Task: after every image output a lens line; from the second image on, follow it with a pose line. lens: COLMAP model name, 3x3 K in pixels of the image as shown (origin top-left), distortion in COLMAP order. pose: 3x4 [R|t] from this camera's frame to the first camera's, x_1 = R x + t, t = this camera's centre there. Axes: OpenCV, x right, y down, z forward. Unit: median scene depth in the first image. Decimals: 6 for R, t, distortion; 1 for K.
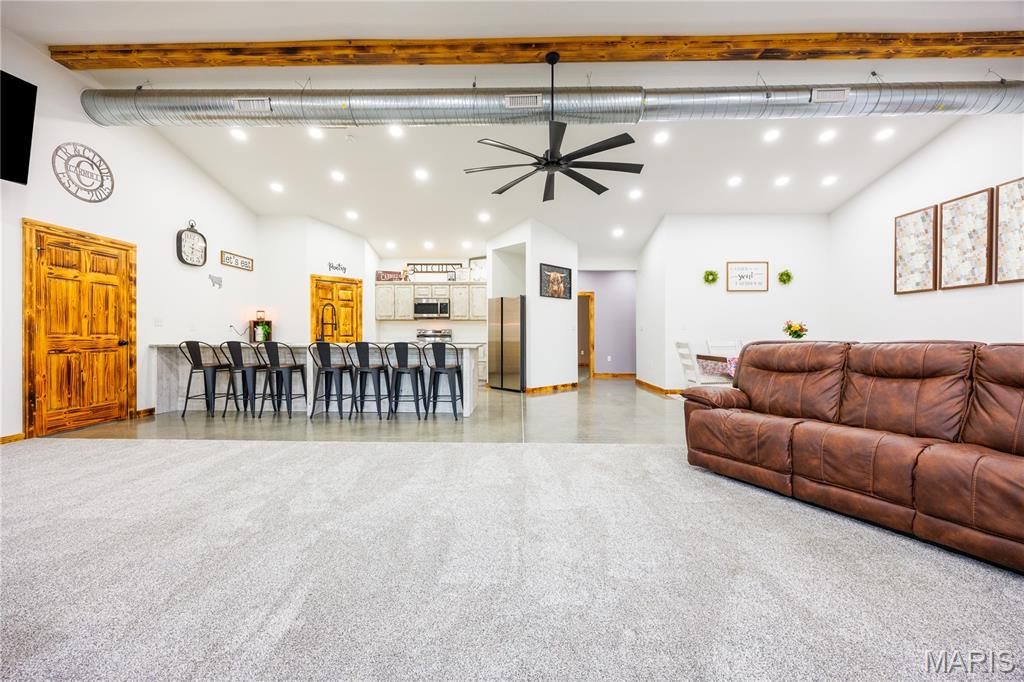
lens RADIAL K [[384.7, 0, 512.0], [0, 384.7, 341.0], [0, 0, 1]] dist [-0.001973, -0.000301]
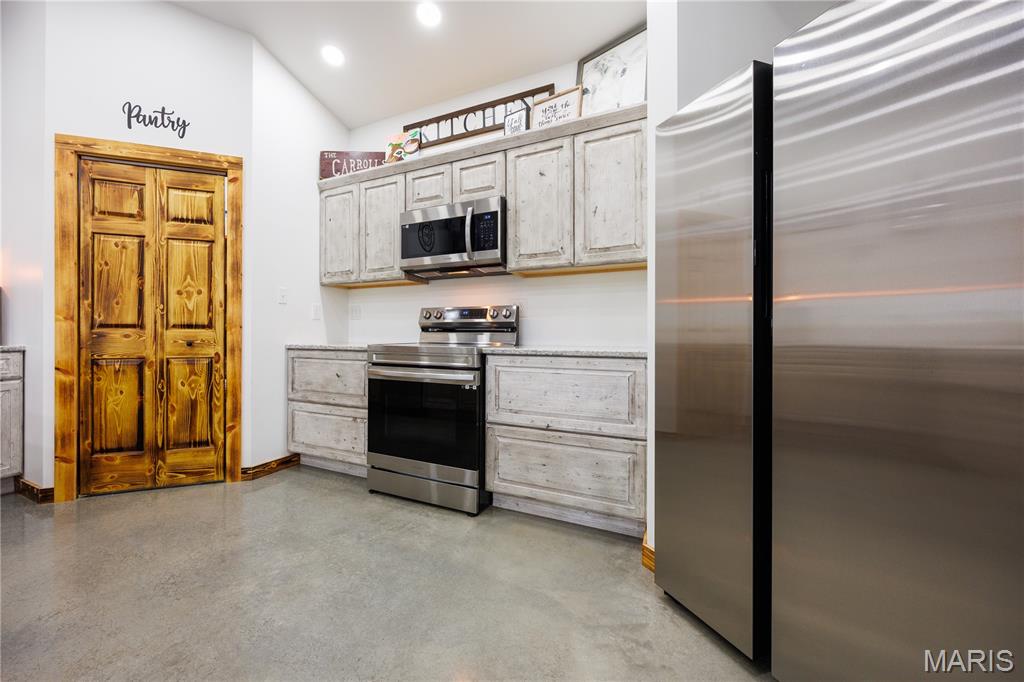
lens RADIAL K [[403.8, 0, 467.6], [0, 403.8, 335.0], [0, 0, 1]] dist [0.000267, -0.000013]
pose [[0.895827, 0.002264, -0.444398, -0.053587], [-0.006850, 0.999939, -0.008713, -0.004197], [0.444351, 0.010850, 0.895787, 0.727264]]
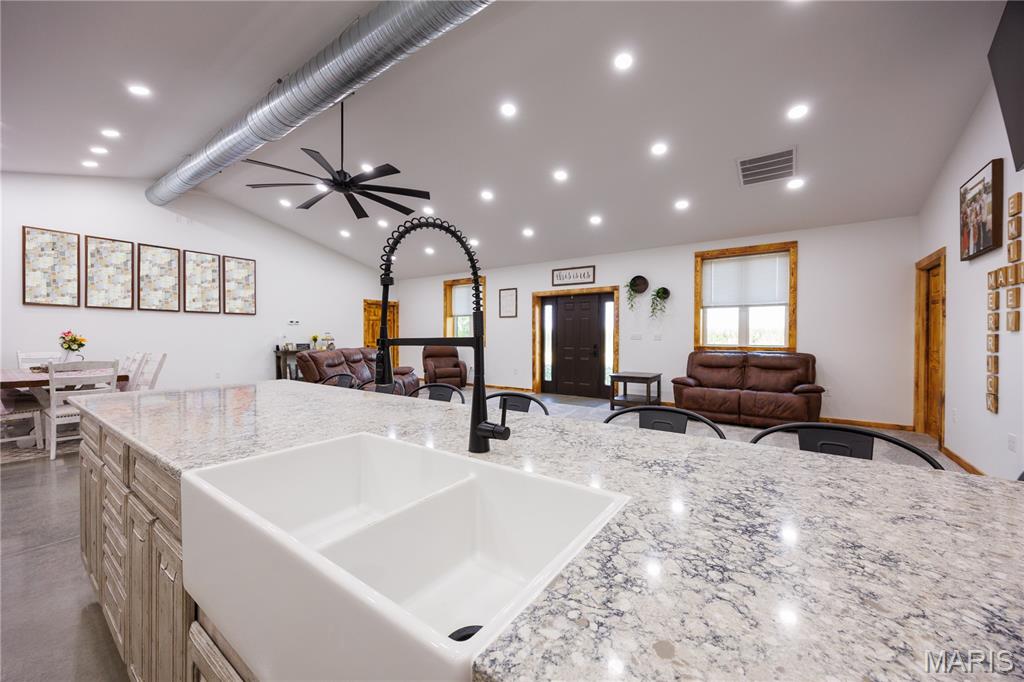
lens RADIAL K [[384.7, 0, 512.0], [0, 384.7, 341.0], [0, 0, 1]] dist [-0.001973, -0.000301]
pose [[-0.825440, -0.010991, 0.564383, -0.395619], [0.000122, 0.999807, 0.019650, -0.033303], [-0.564490, 0.016288, -0.825279, 0.755547]]
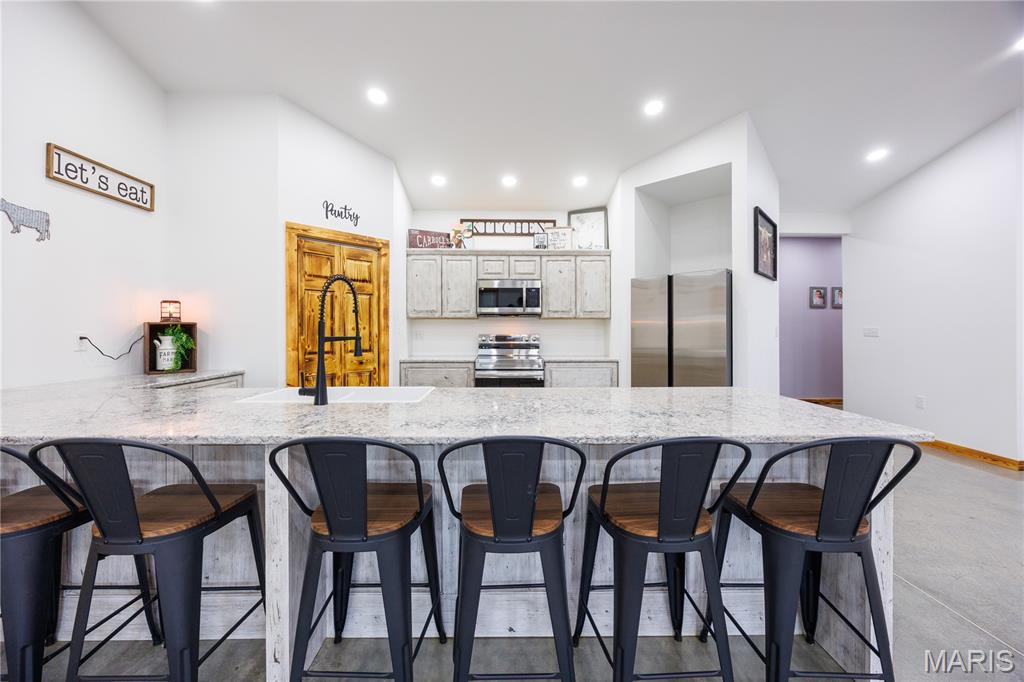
lens RADIAL K [[388.1, 0, 511.9], [0, 388.1, 331.9], [0, 0, 1]] dist [0.000397, 0.000033]
pose [[0.999225, -0.001366, 0.039344, -0.230186], [0.001583, 0.999984, -0.005472, -0.032456], [-0.039336, 0.005530, 0.999211, 0.444954]]
